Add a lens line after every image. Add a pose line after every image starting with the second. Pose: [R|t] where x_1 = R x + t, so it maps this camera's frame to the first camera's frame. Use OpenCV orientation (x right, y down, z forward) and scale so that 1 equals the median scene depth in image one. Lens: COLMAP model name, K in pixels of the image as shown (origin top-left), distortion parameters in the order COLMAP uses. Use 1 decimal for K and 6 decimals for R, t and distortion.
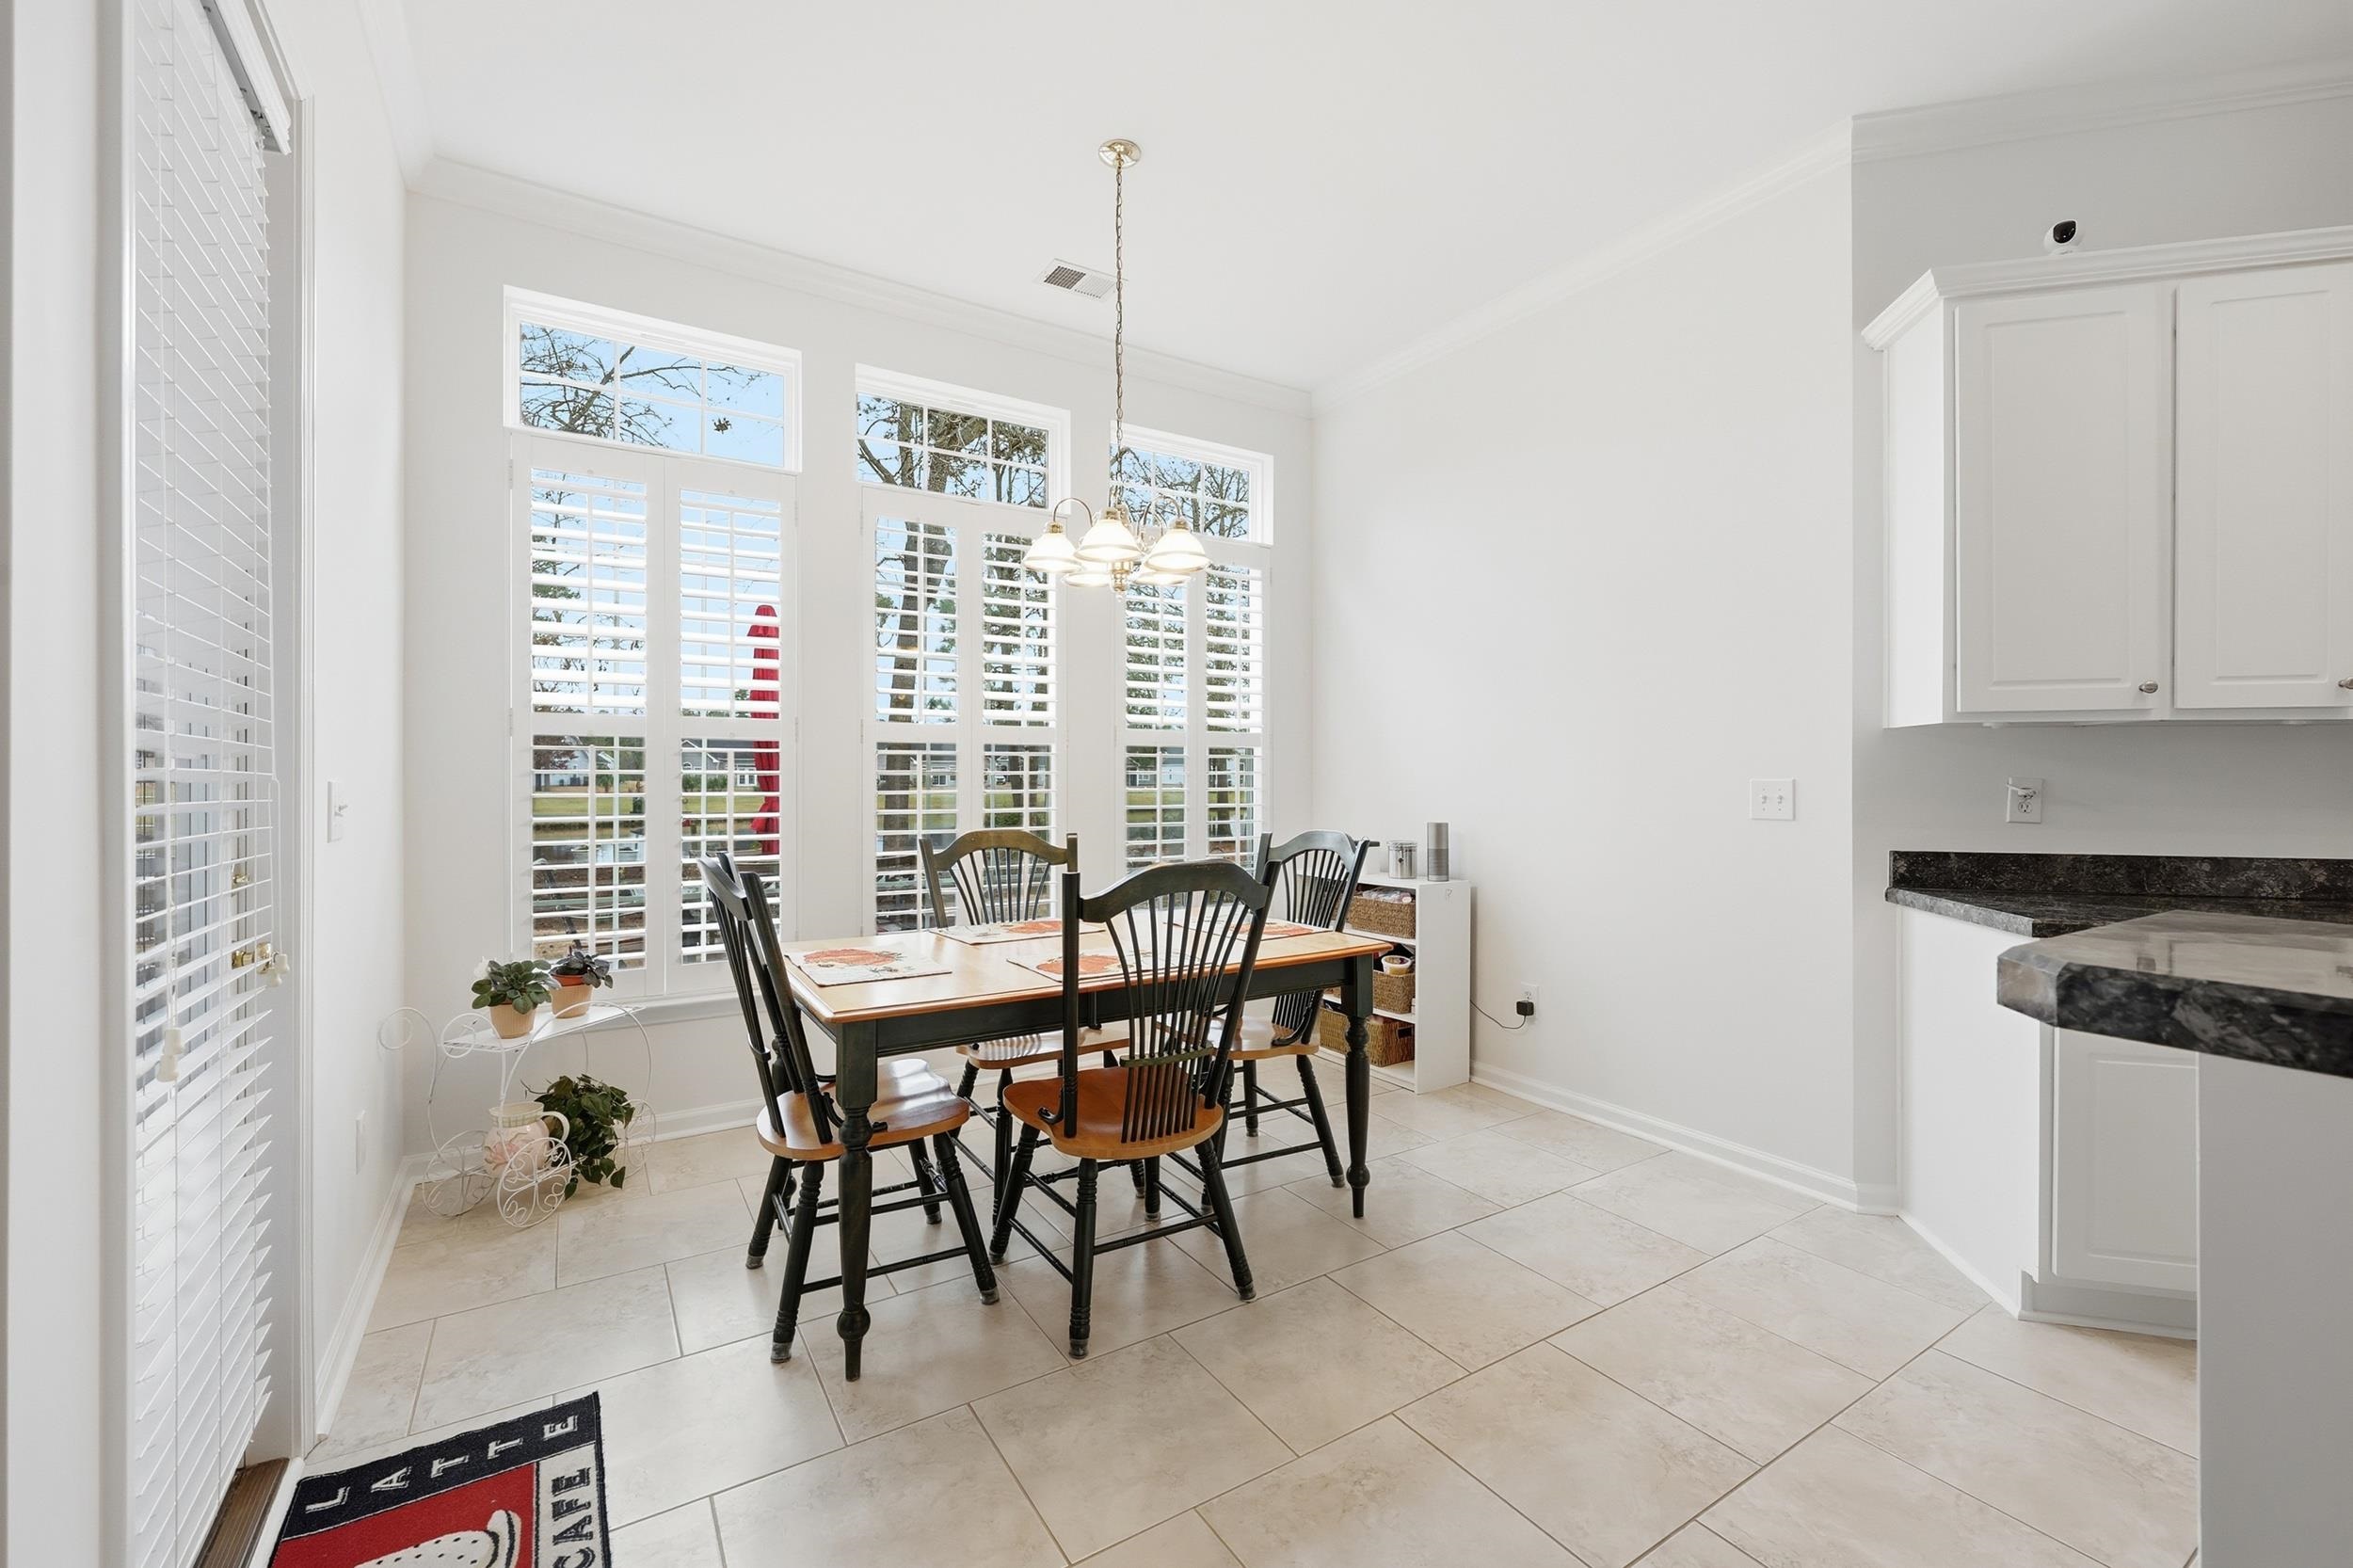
lens RADIAL K [[966.9, 0, 1157.7], [0, 966.9, 778.0], [0, 0, 1]] dist [0.002208, 0.000232]
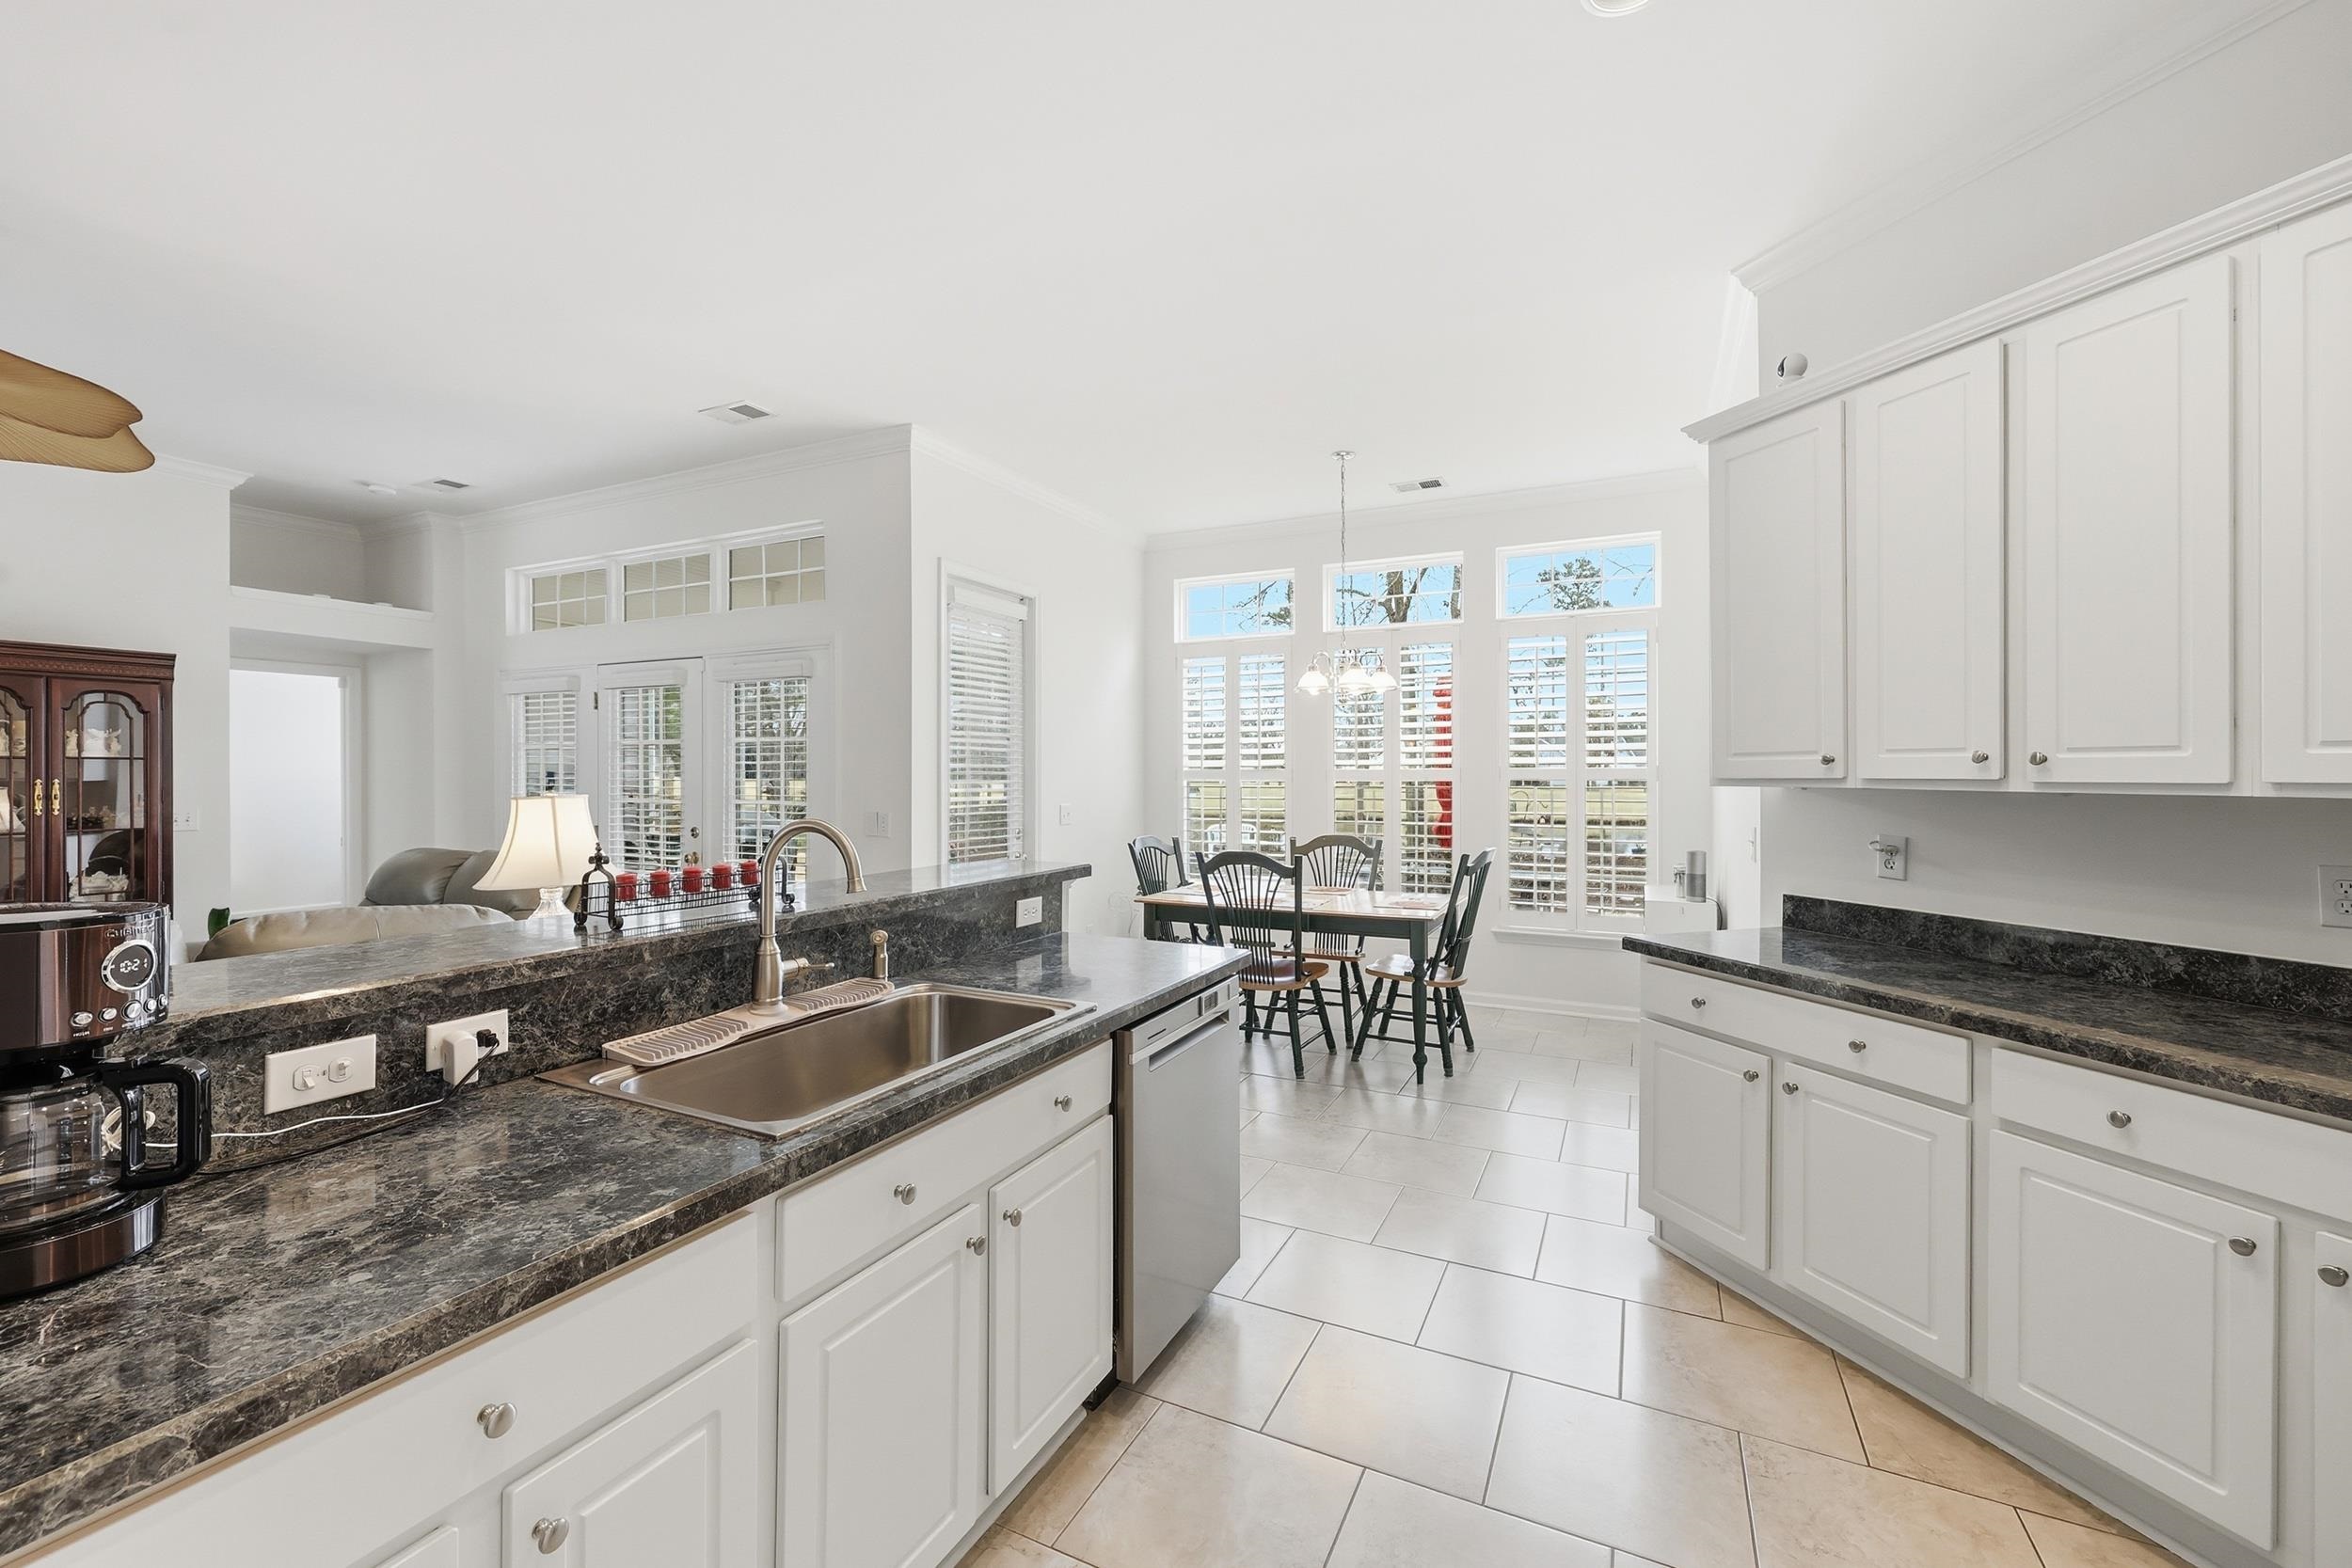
lens RADIAL K [[966.4, 0, 1157.2], [0, 966.4, 778.0], [0, 0, 1]] dist [0.002208, 0.000232]
pose [[0.509036, 0.002427, -0.860742, 1.441175], [-0.005979, 0.999982, -0.000717, -0.056604], [0.860725, 0.005511, 0.509041, -0.199522]]
